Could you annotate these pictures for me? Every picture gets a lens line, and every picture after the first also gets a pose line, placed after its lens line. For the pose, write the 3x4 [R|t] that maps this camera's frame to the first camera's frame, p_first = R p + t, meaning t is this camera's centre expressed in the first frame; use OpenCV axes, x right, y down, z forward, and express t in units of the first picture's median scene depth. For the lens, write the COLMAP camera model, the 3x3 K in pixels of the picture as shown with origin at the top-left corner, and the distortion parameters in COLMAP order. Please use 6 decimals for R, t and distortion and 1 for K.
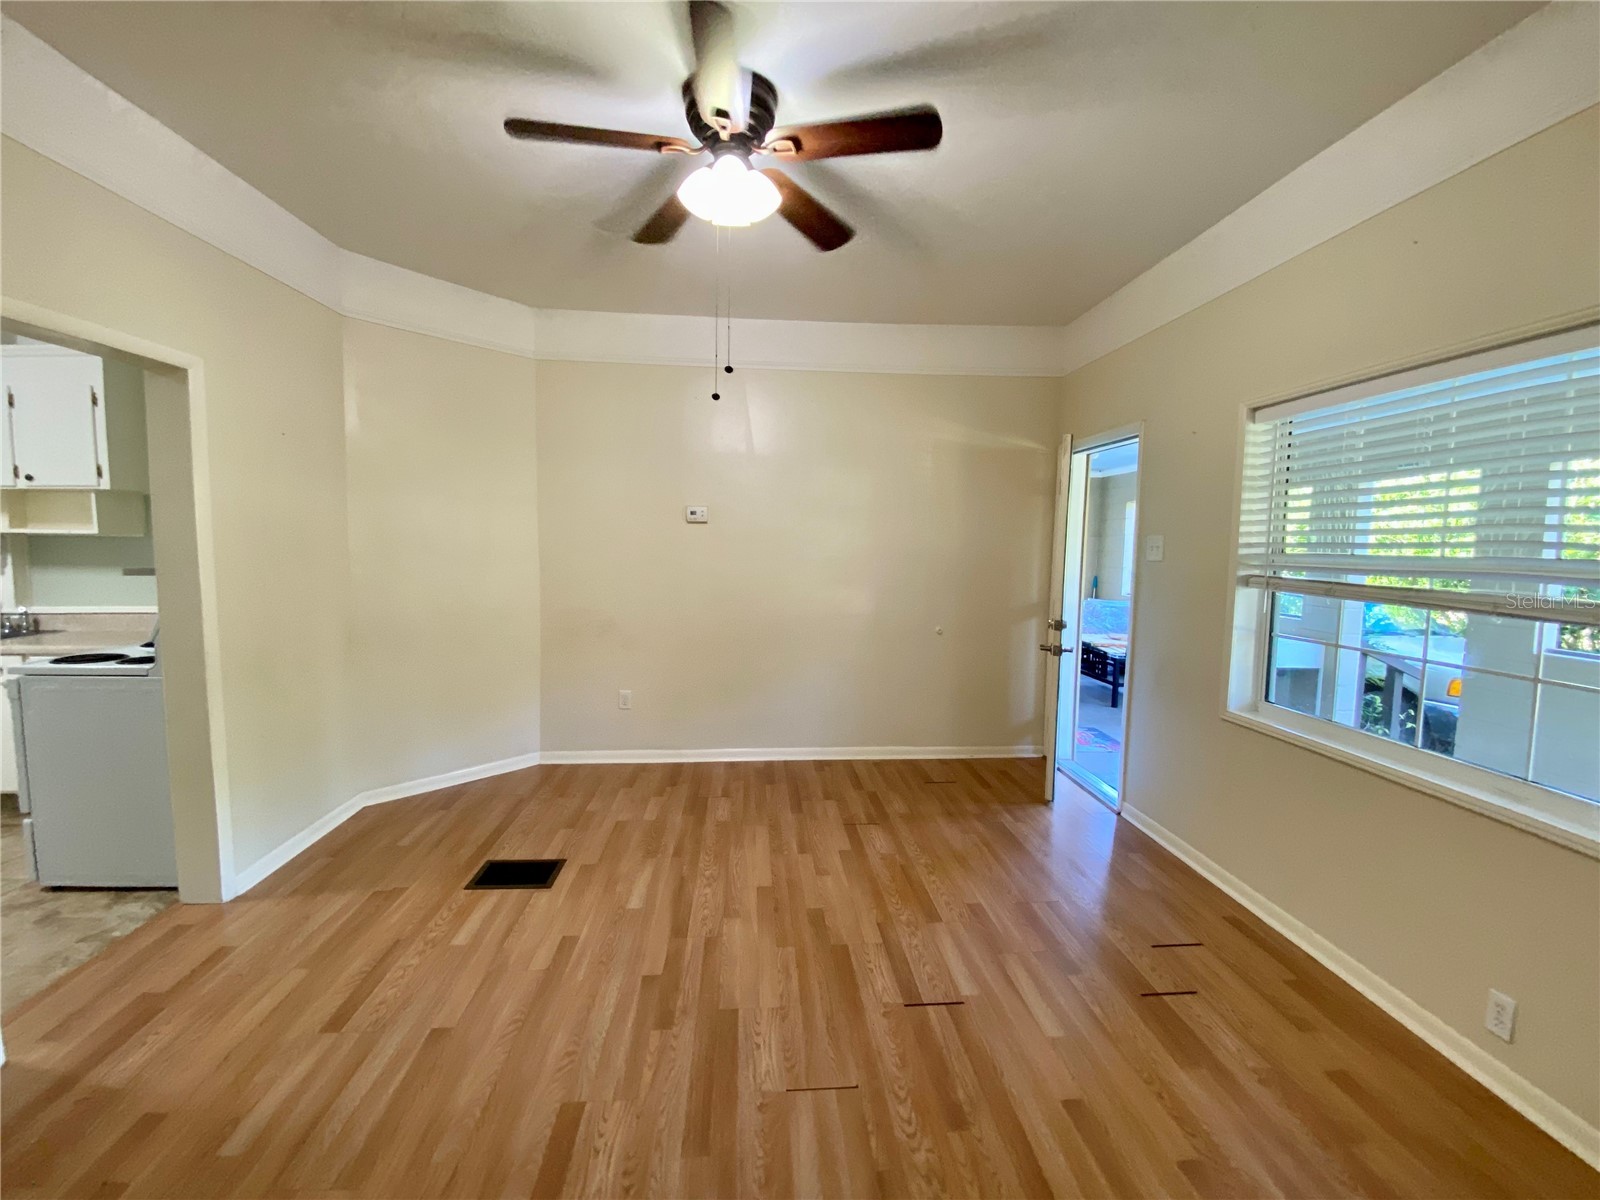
lens RADIAL K [[652.5, 0, 797.4], [0, 652.5, 592.9], [0, 0, 1]] dist [-0.000925, -0.012086]
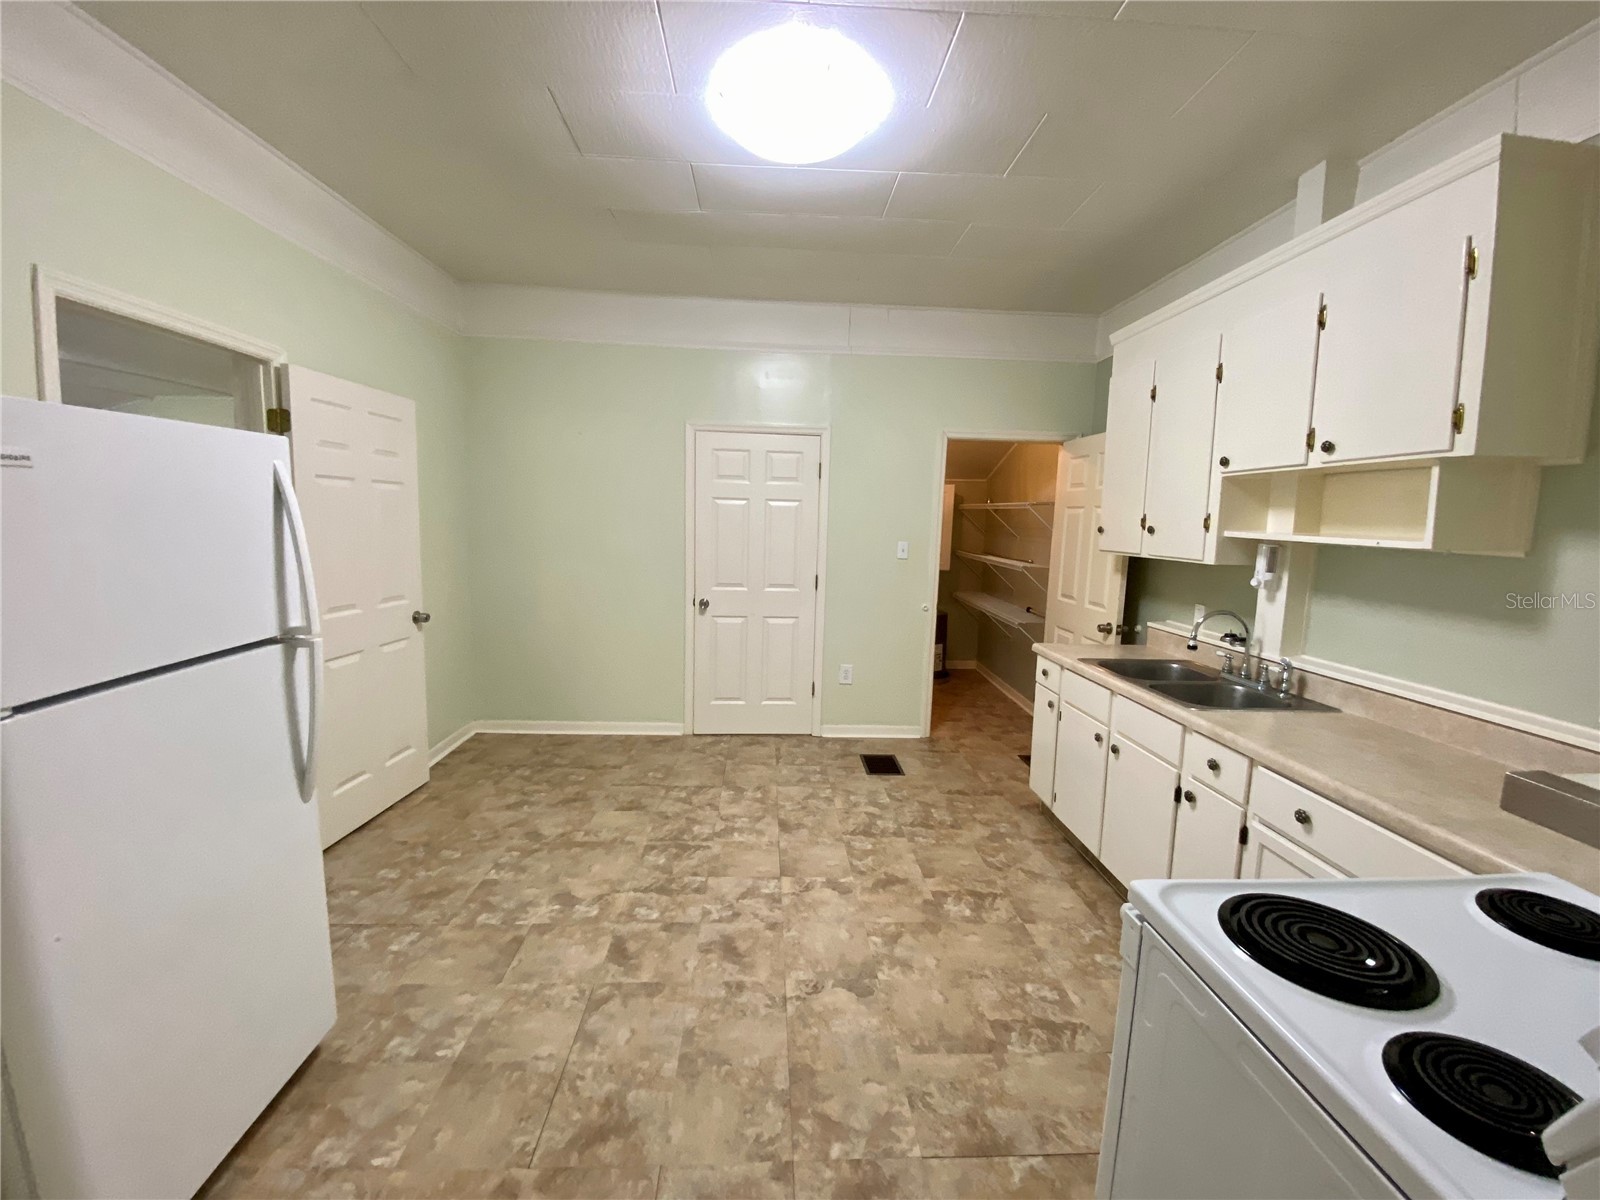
lens RADIAL K [[649.8, 0, 794.8], [0, 649.8, 593.5], [0, 0, 1]] dist [0.051639, -0.043015]
pose [[-0.032972, 0.110611, -0.993317, -0.820909], [-0.102052, 0.988290, 0.113438, -0.096524], [0.994232, 0.105111, -0.021298, 0.764048]]
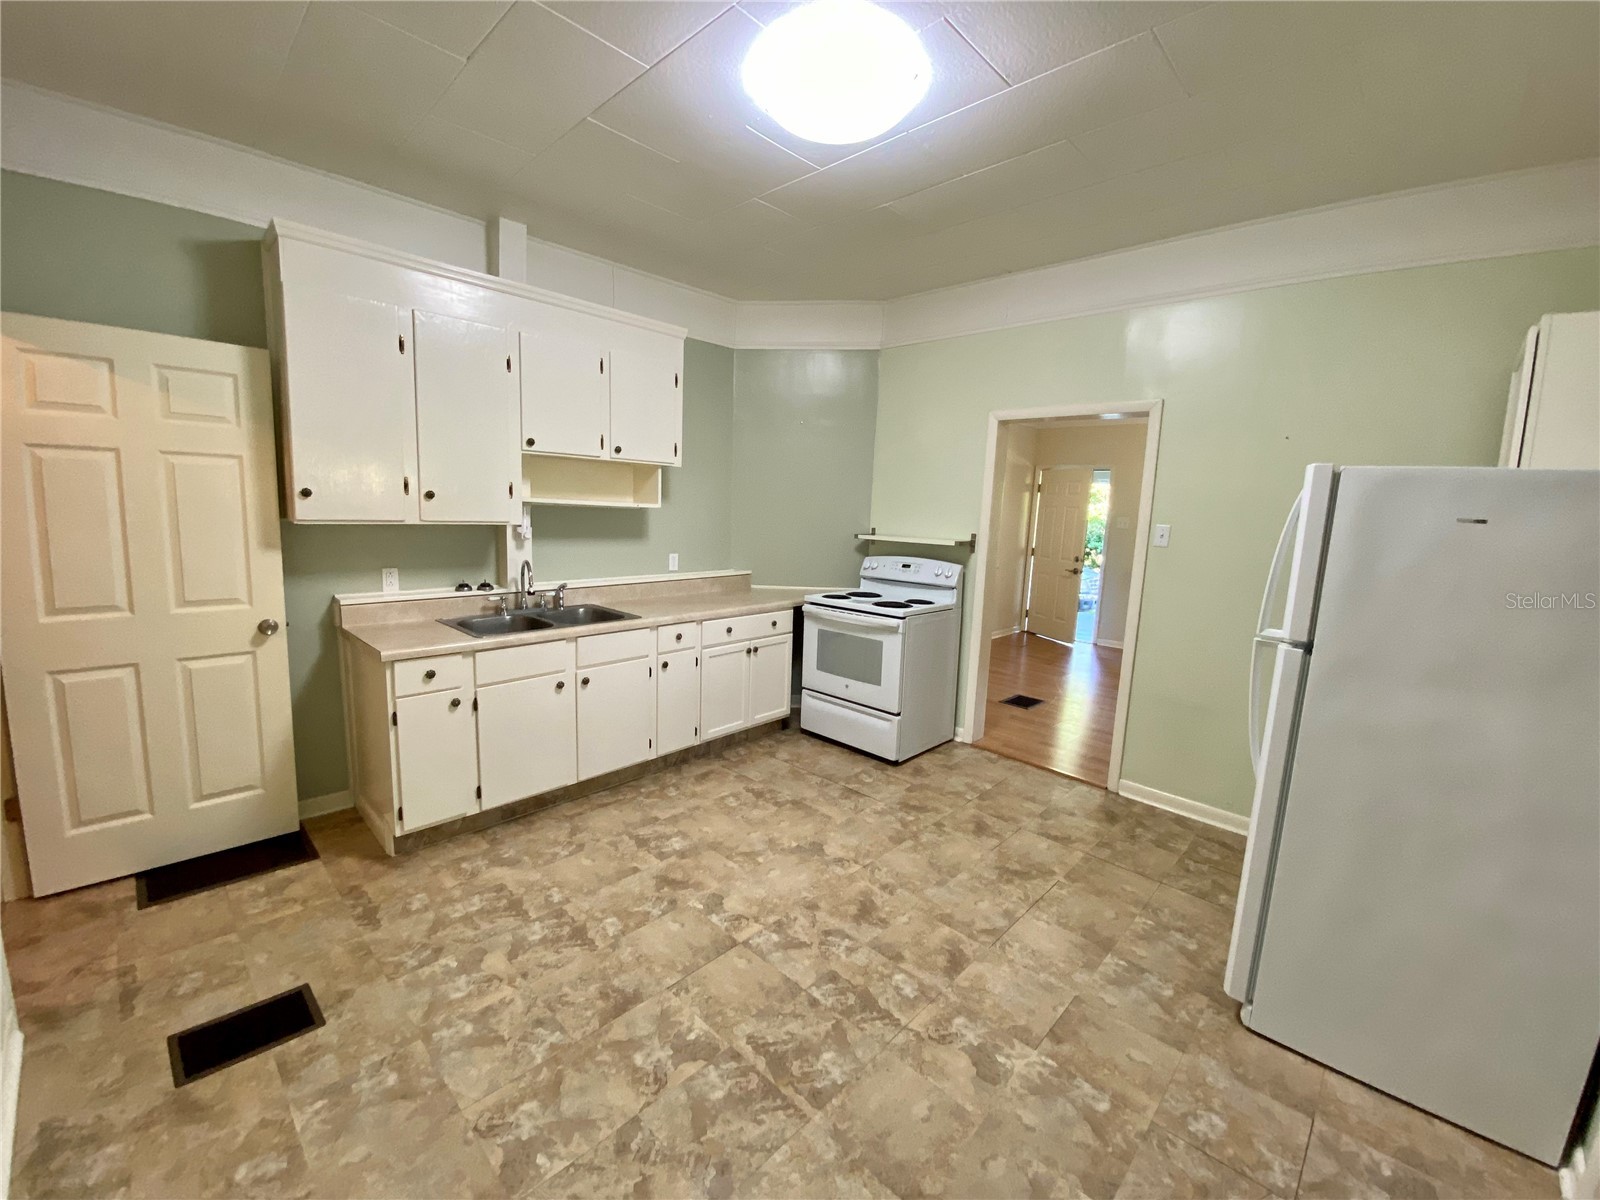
lens RADIAL K [[649.8, 0, 794.8], [0, 649.8, 593.5], [0, 0, 1]] dist [0.051639, -0.043015]
pose [[0.747147, -0.068763, 0.661092, -2.394550], [0.017024, 0.996287, 0.084389, -0.054779], [-0.664440, -0.051797, 0.745544, 0.054378]]
